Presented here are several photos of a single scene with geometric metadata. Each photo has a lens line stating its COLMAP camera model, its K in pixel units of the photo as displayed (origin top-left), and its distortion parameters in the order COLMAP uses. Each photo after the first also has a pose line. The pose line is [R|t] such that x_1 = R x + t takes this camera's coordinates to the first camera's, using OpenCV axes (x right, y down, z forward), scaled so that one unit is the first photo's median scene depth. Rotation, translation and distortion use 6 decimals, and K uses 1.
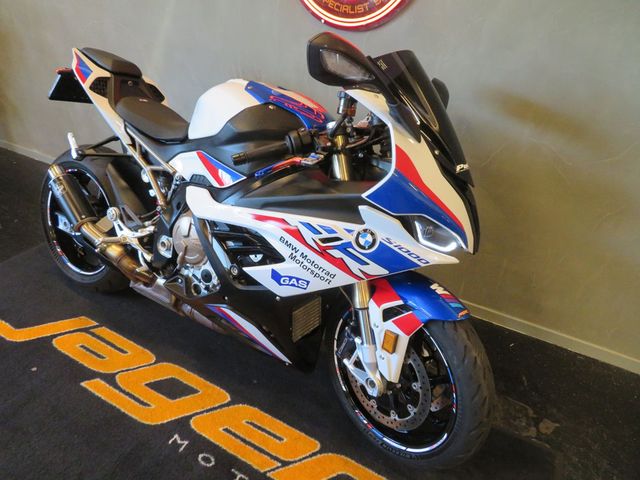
lens RADIAL K [[458.2, 0, 316.5], [0, 458.2, 239.9], [0, 0, 1]] dist [-0.005294, 0.001050]
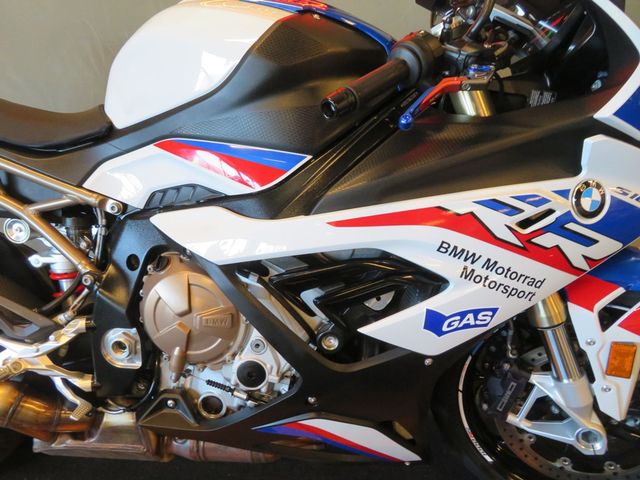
lens RADIAL K [[458.2, 0, 316.5], [0, 458.2, 239.9], [0, 0, 1]] dist [-0.005294, 0.001050]
pose [[0.881432, -0.271297, 0.386621, -0.348448], [0.291960, 0.956415, 0.005507, -0.045994], [-0.371264, 0.108024, 0.922222, 0.515112]]
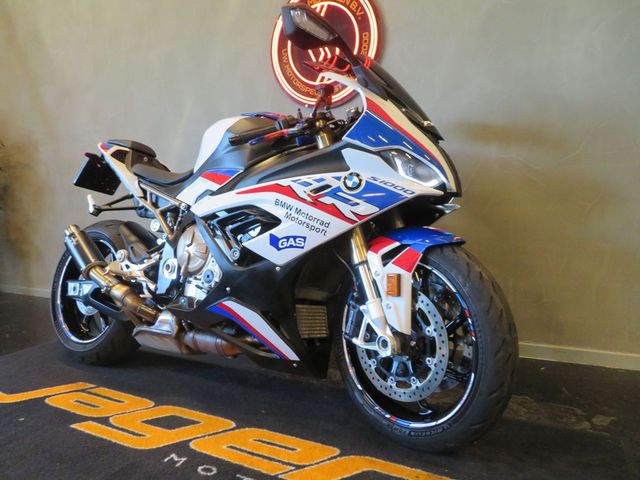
lens RADIAL K [[458.2, 0, 316.5], [0, 458.2, 239.9], [0, 0, 1]] dist [-0.005294, 0.001050]
pose [[0.994507, -0.104653, -0.001662, 0.008154], [0.094415, 0.903839, -0.417326, 0.474378], [0.045176, 0.414877, 0.908755, 0.059105]]
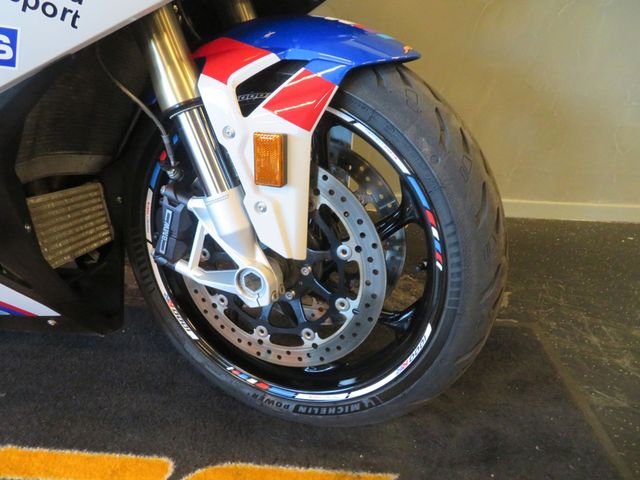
lens RADIAL K [[458.2, 0, 316.5], [0, 458.2, 239.9], [0, 0, 1]] dist [-0.005294, 0.001050]
pose [[0.890924, -0.242973, 0.383692, 0.015249], [0.241702, 0.968937, 0.052353, 0.253726], [-0.384493, 0.046097, 0.921976, 0.535292]]
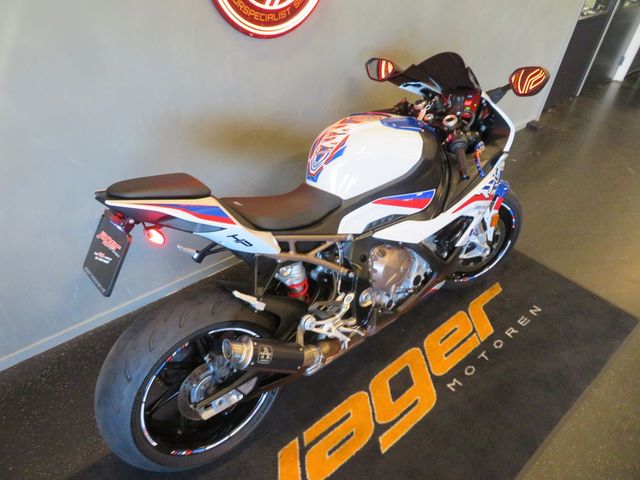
lens RADIAL K [[458.2, 0, 316.5], [0, 458.2, 239.9], [0, 0, 1]] dist [-0.005294, 0.001050]
pose [[0.342421, -0.620530, 0.705472, -1.175031], [0.430903, 0.770959, 0.468982, -0.719212], [-0.834908, 0.143401, 0.531381, 0.590487]]
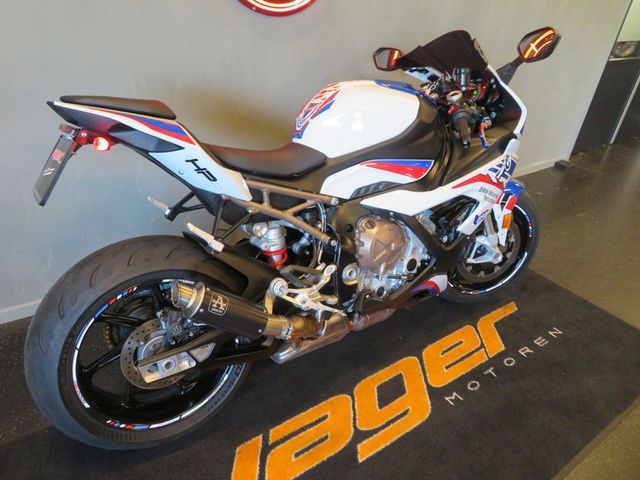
lens RADIAL K [[458.2, 0, 316.5], [0, 458.2, 239.9], [0, 0, 1]] dist [-0.005294, 0.001050]
pose [[0.431517, -0.488326, 0.758505, -1.184092], [0.401463, 0.856919, 0.323291, -0.430968], [-0.807849, 0.165006, 0.565820, 0.587319]]
